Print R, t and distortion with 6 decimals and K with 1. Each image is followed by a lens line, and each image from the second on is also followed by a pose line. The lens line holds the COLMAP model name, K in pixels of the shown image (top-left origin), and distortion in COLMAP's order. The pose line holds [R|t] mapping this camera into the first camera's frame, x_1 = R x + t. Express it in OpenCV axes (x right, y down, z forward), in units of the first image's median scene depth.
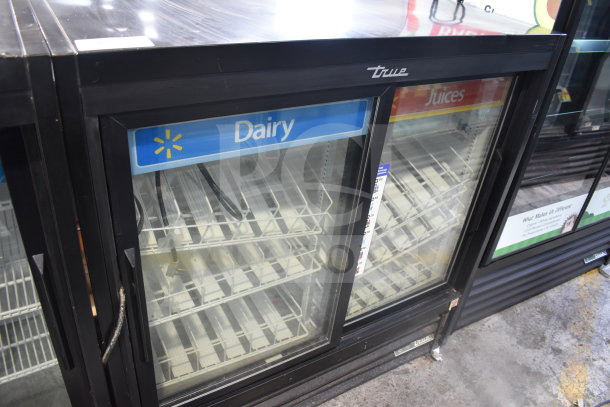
lens RADIAL K [[473.4, 0, 305.9], [0, 473.4, 204.9], [0, 0, 1]] dist [-0.074973, 0.000455]
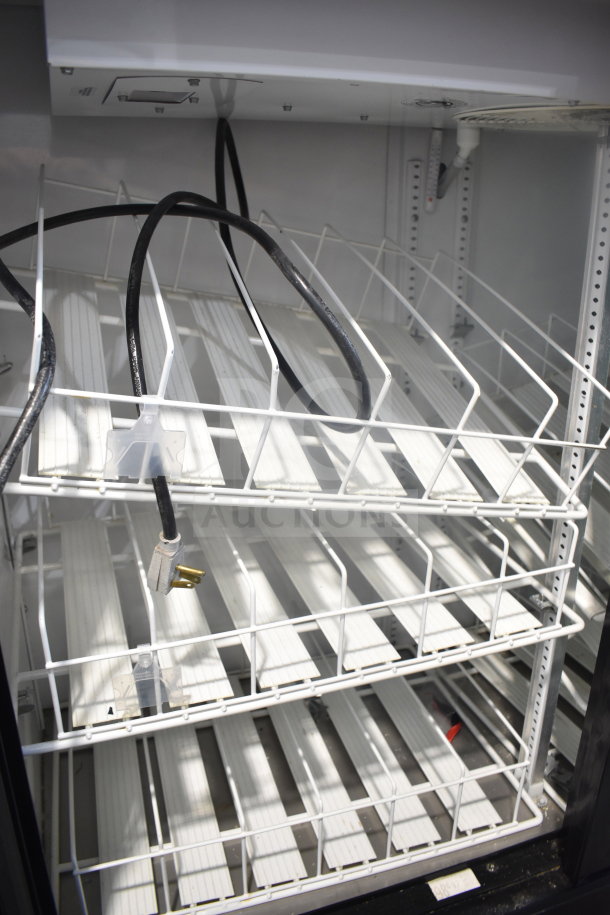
lens RADIAL K [[712.2, 0, 306.2], [0, 712.2, 458.9], [0, 0, 1]] dist [-0.078415, -0.000959]
pose [[0.971153, -0.023207, -0.237325, -0.043146], [-0.032582, 0.973005, -0.228474, 0.133054], [0.236221, 0.229615, 0.944180, 0.387628]]
